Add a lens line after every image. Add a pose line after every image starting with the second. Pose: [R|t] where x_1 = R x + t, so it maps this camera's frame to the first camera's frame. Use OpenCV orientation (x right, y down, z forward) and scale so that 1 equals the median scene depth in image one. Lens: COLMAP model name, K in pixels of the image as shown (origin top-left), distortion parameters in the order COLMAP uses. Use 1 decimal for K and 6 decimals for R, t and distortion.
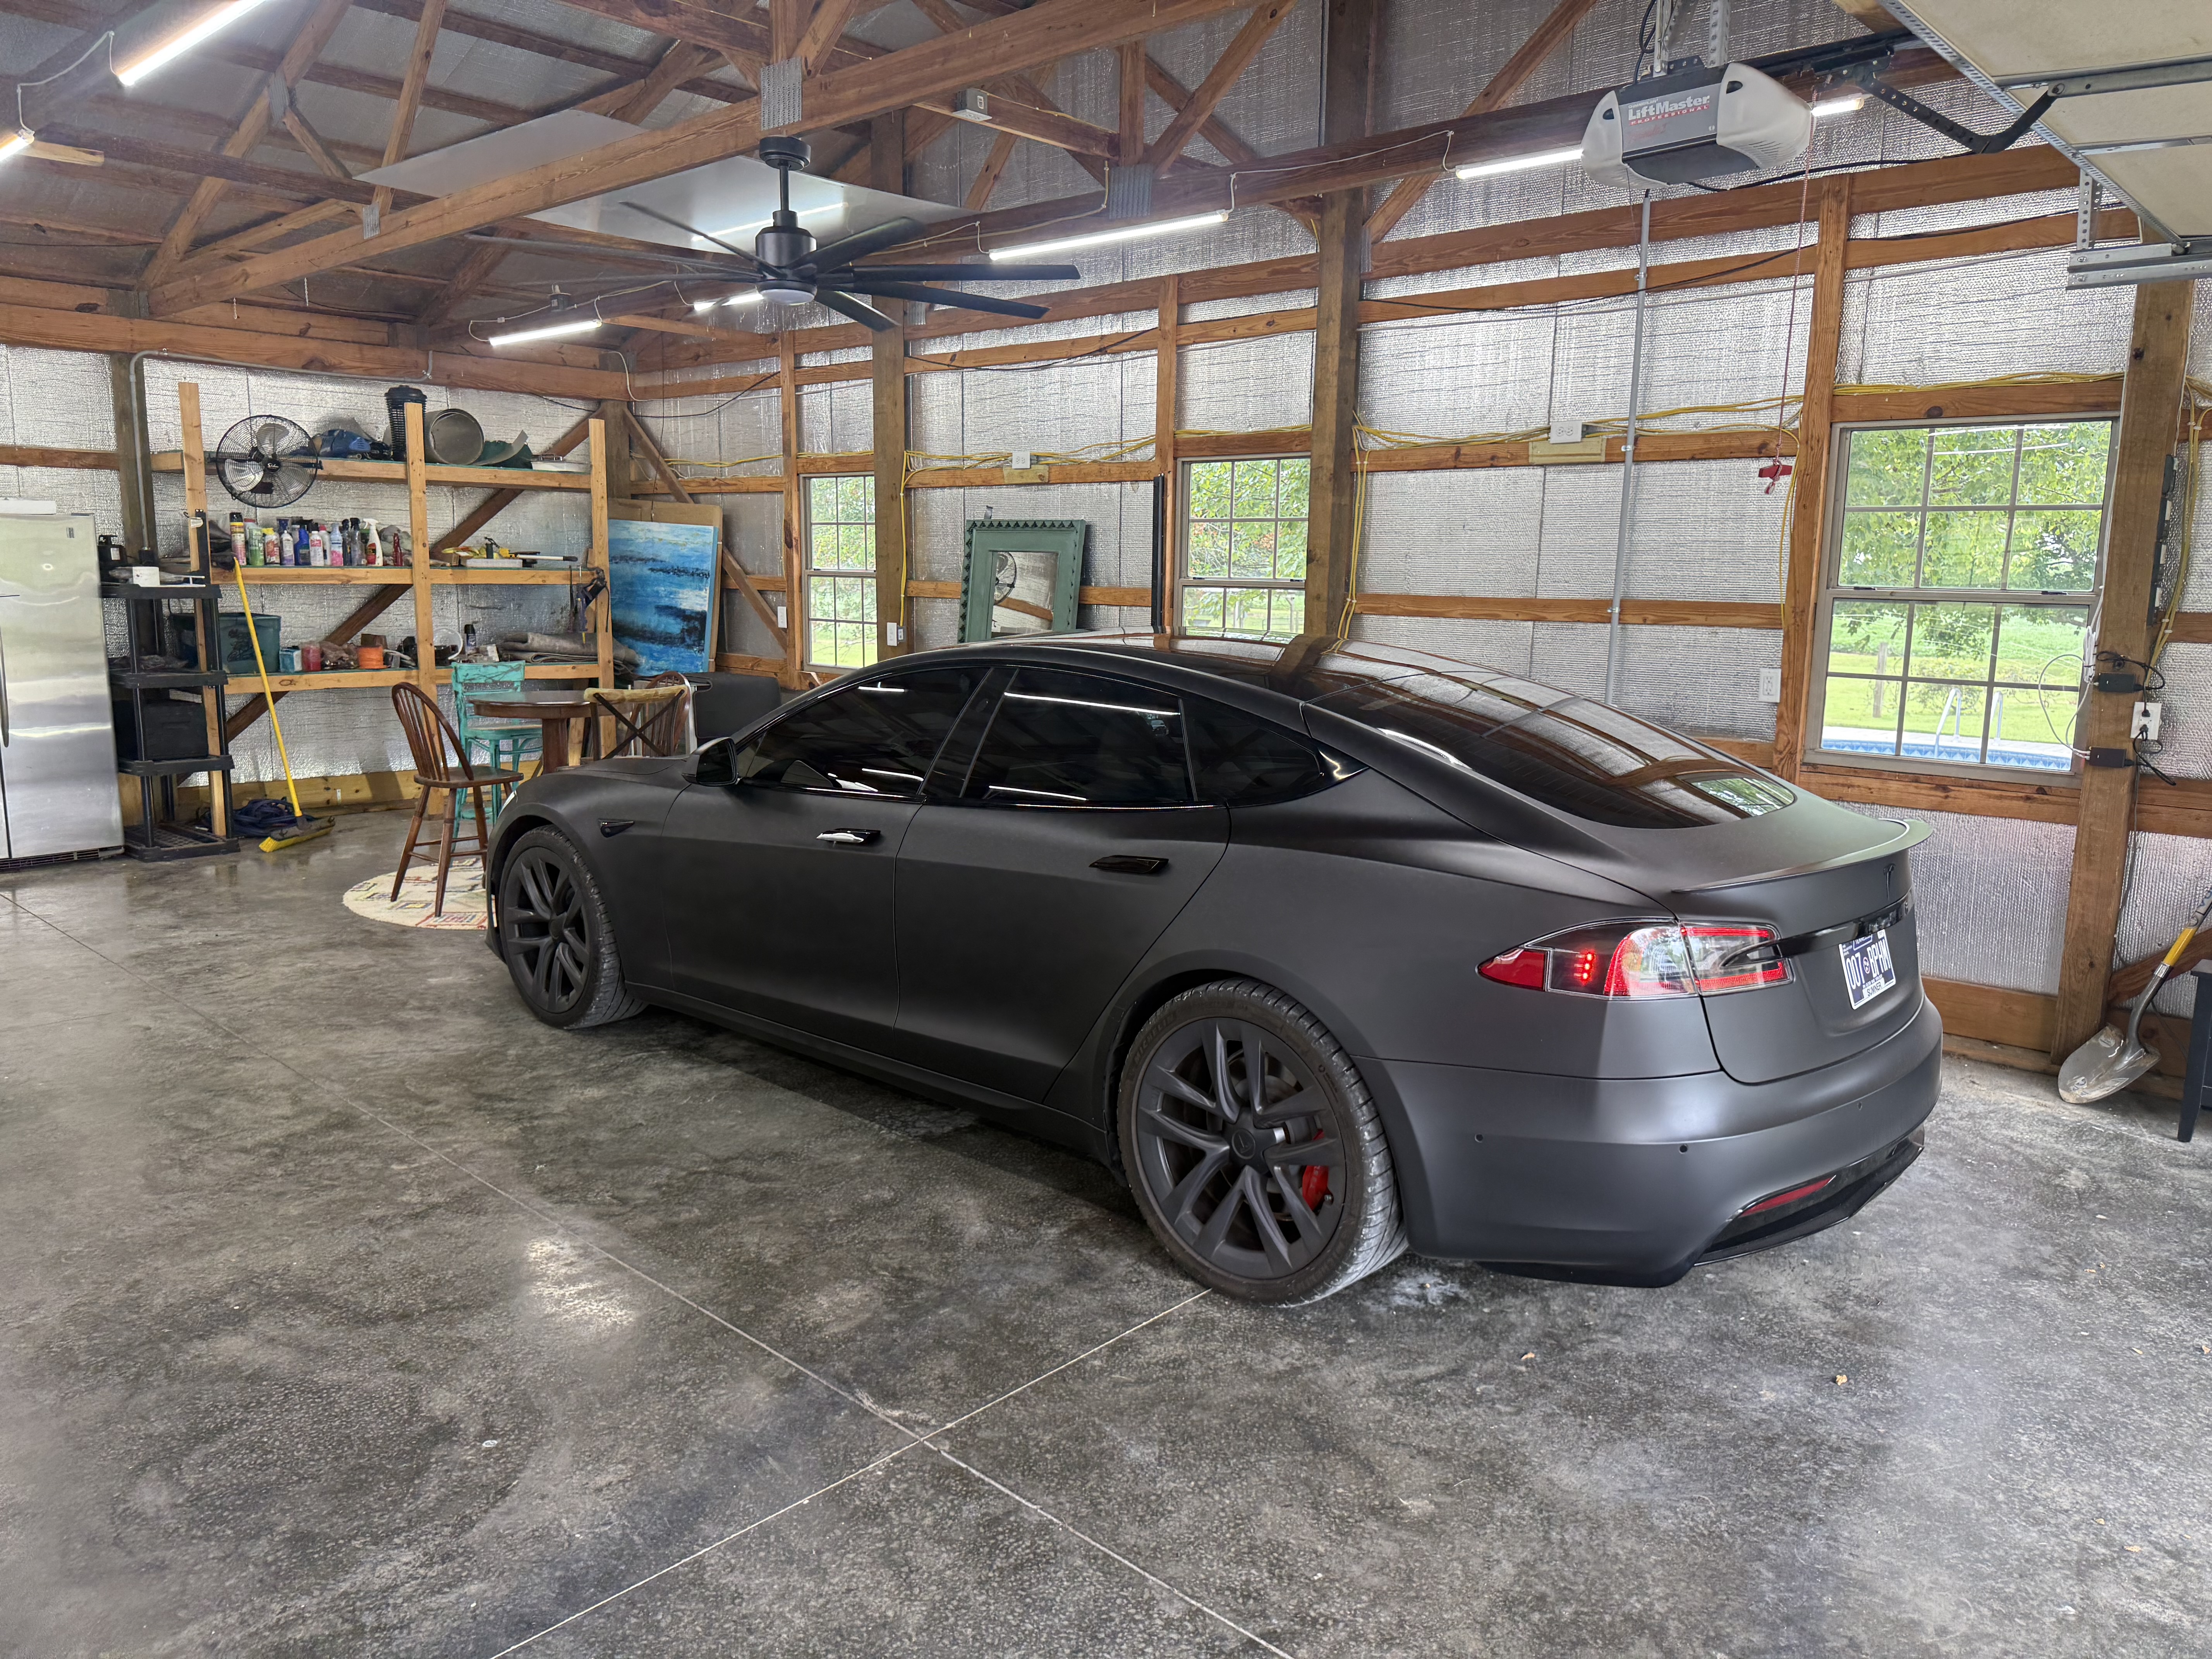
lens RADIAL K [[1528.7, 0, 1117.0], [0, 1528.7, 828.7], [0, 0, 1]] dist [0.075404, -0.168717]
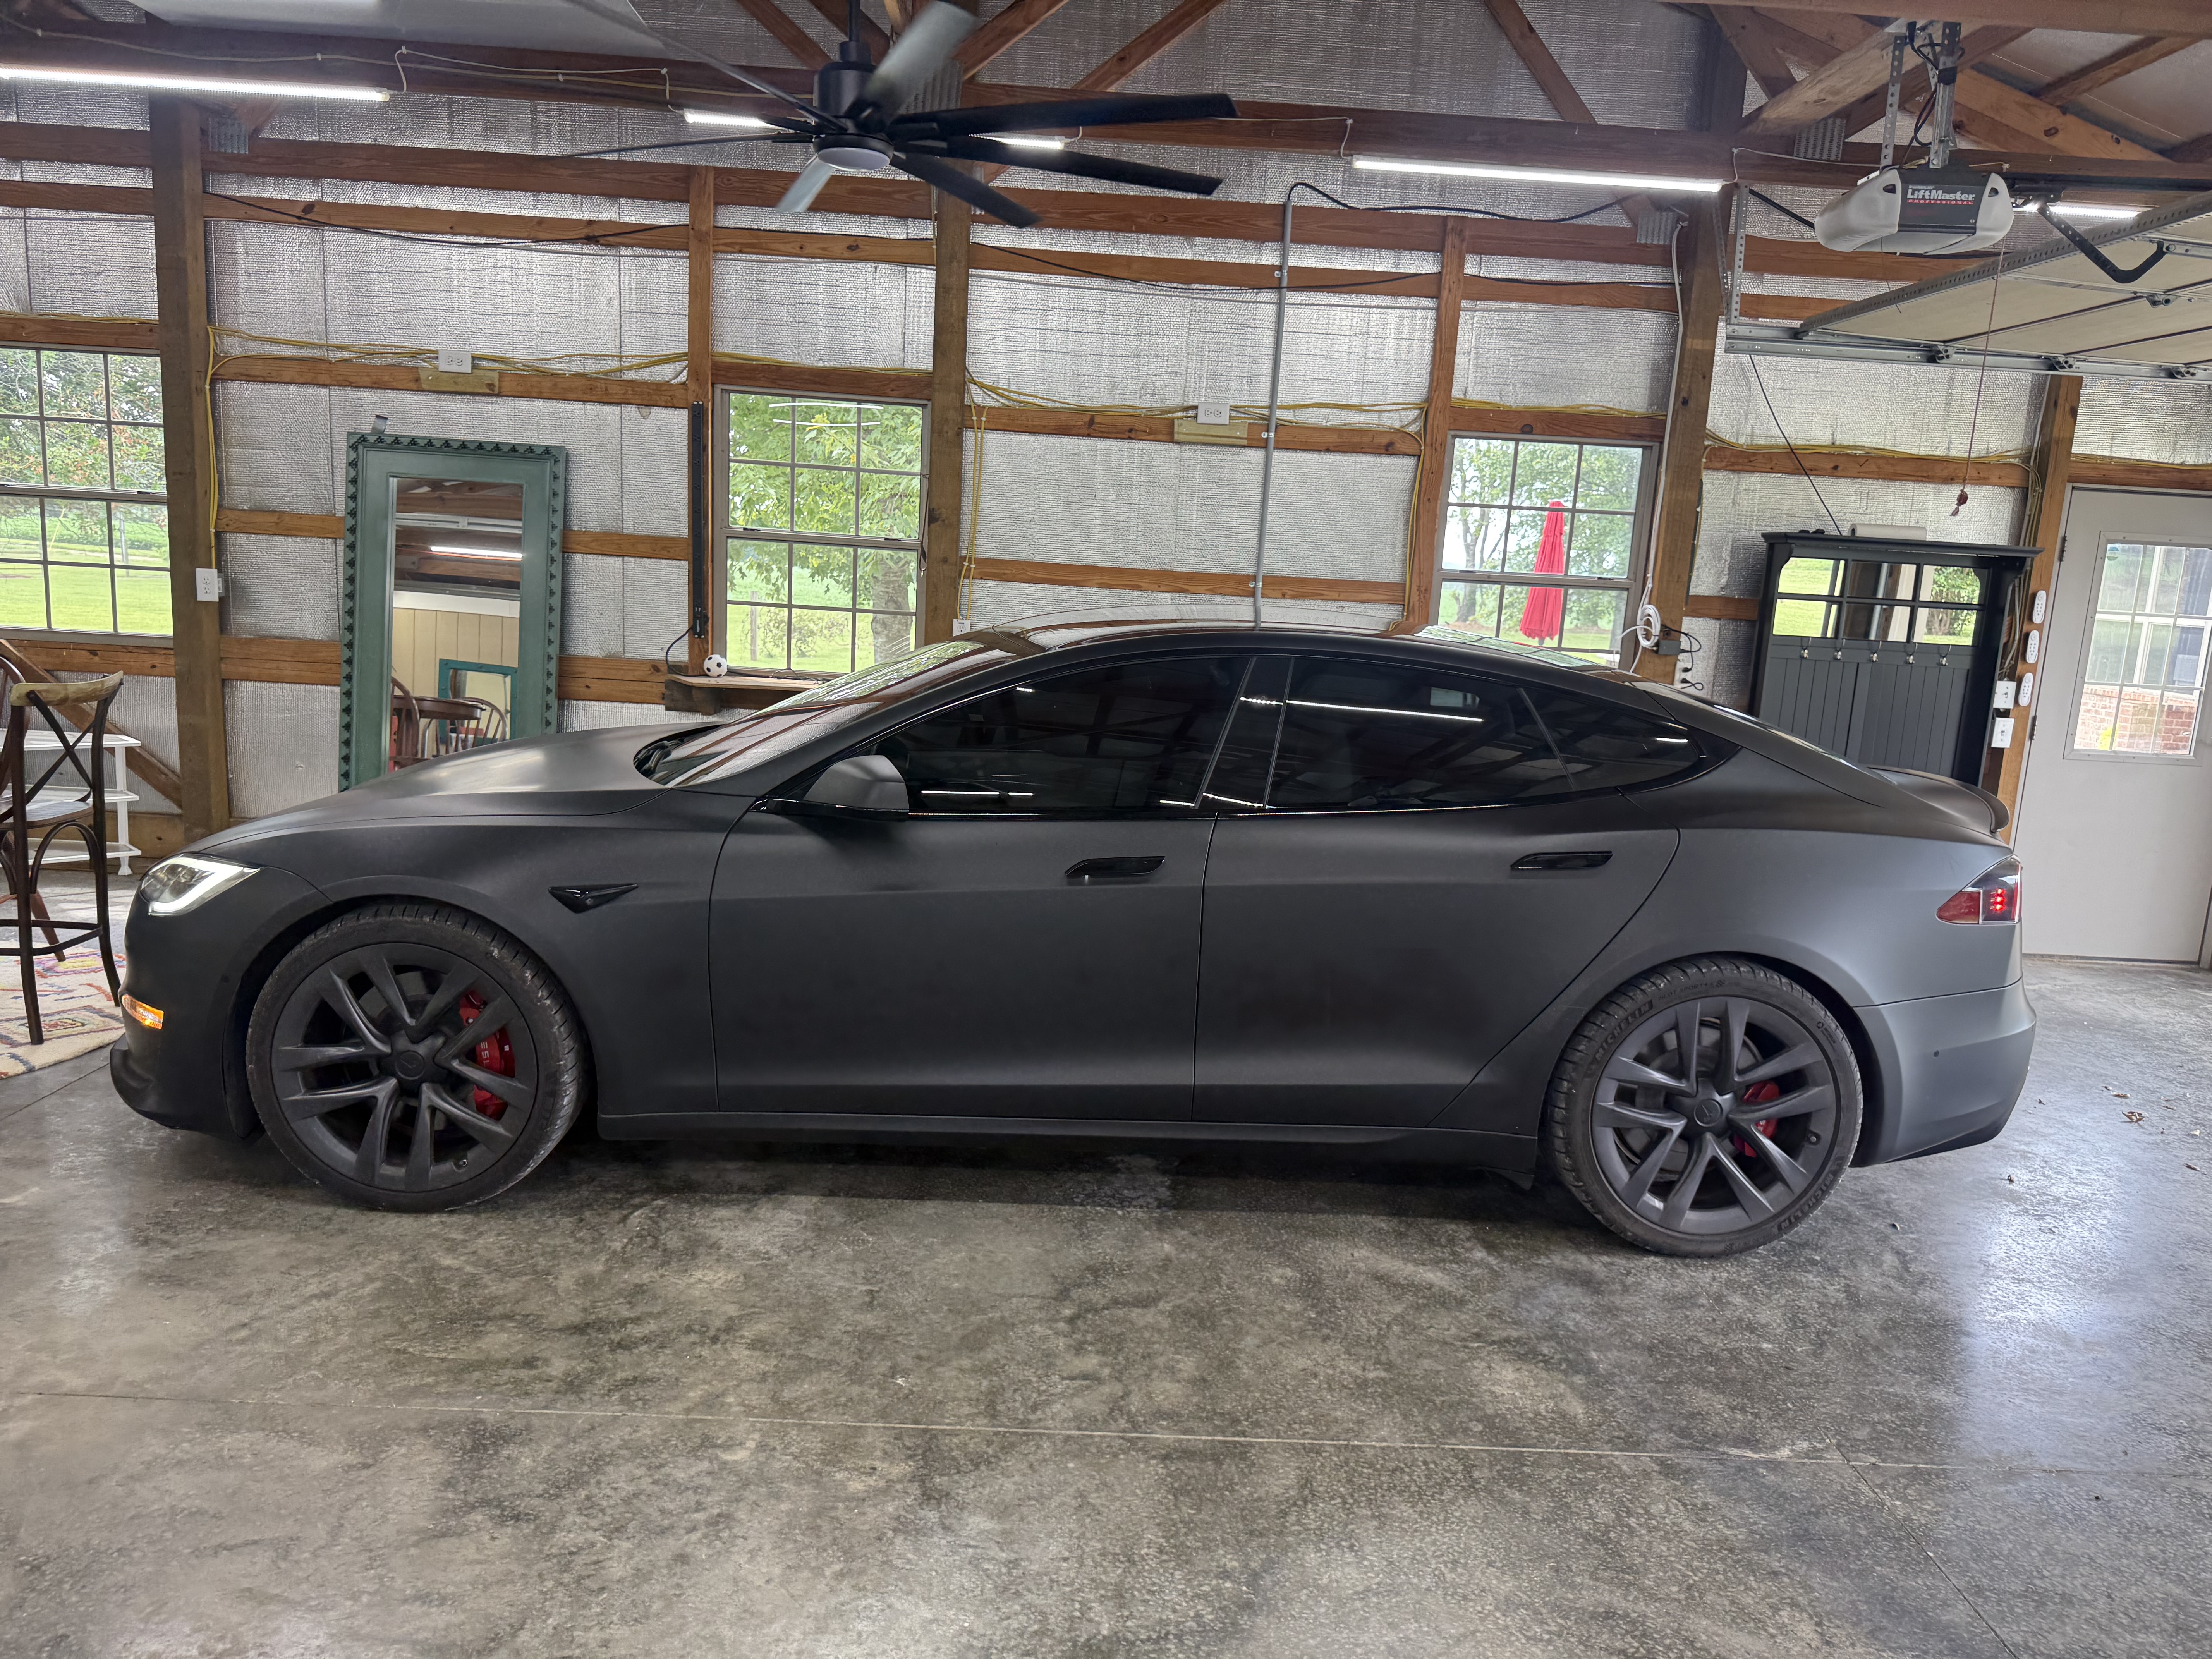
lens RADIAL K [[1554.0, 0, 1106.0], [0, 1554.0, 829.5], [0, 0, 1]] dist [0.095247, -0.180584]
pose [[0.719073, -0.093174, 0.688660, -0.634462], [0.068537, 0.995648, 0.063146, -0.057030], [-0.691547, 0.001792, 0.722330, 0.341388]]
